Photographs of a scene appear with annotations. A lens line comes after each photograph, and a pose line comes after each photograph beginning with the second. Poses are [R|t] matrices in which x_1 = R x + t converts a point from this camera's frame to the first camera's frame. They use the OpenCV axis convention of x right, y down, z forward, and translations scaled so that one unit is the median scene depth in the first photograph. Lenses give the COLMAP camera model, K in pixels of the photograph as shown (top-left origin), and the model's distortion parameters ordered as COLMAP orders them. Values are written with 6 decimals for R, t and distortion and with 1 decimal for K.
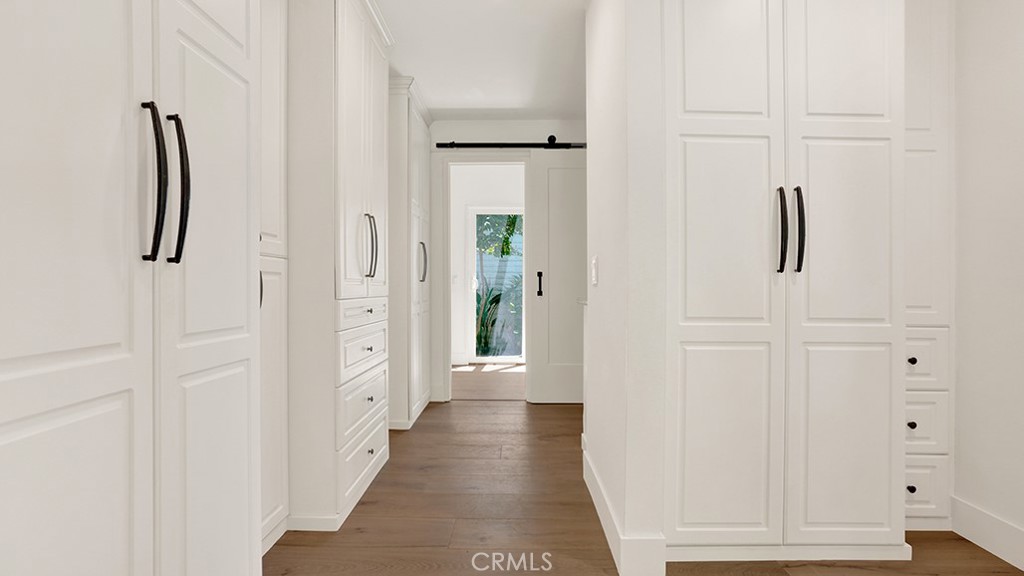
lens RADIAL K [[476.1, 0, 511.7], [0, 476.1, 289.3], [0, 0, 1]] dist [-0.045126, 0.009899]
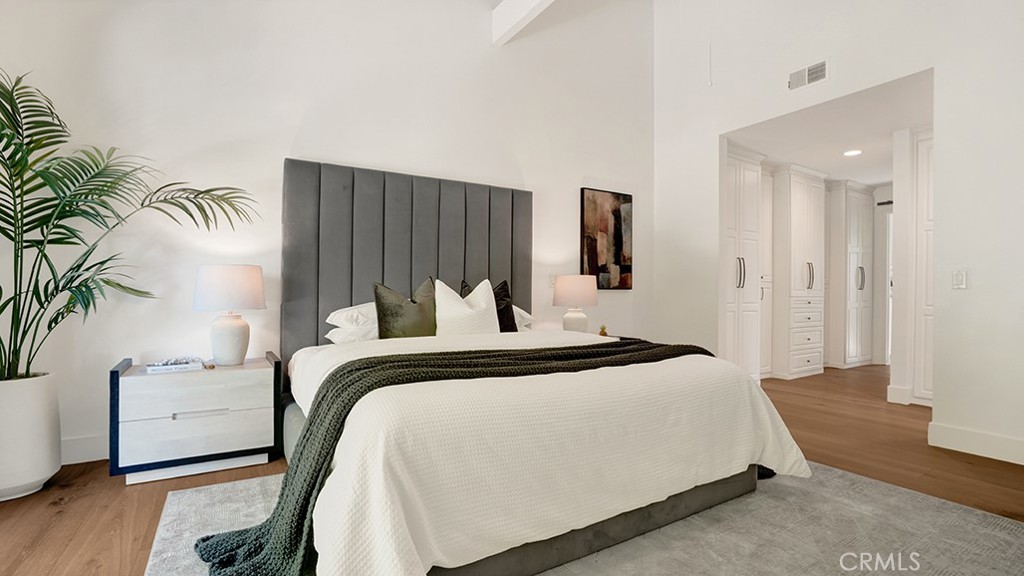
lens RADIAL K [[476.1, 0, 513.5], [0, 476.1, 290.2], [0, 0, 1]] dist [-0.045126, 0.009899]
pose [[0.526837, -0.001778, -0.849965, 1.182120], [-0.007392, 0.999950, -0.006673, 0.012772], [0.849934, 0.009798, 0.526798, -1.948136]]
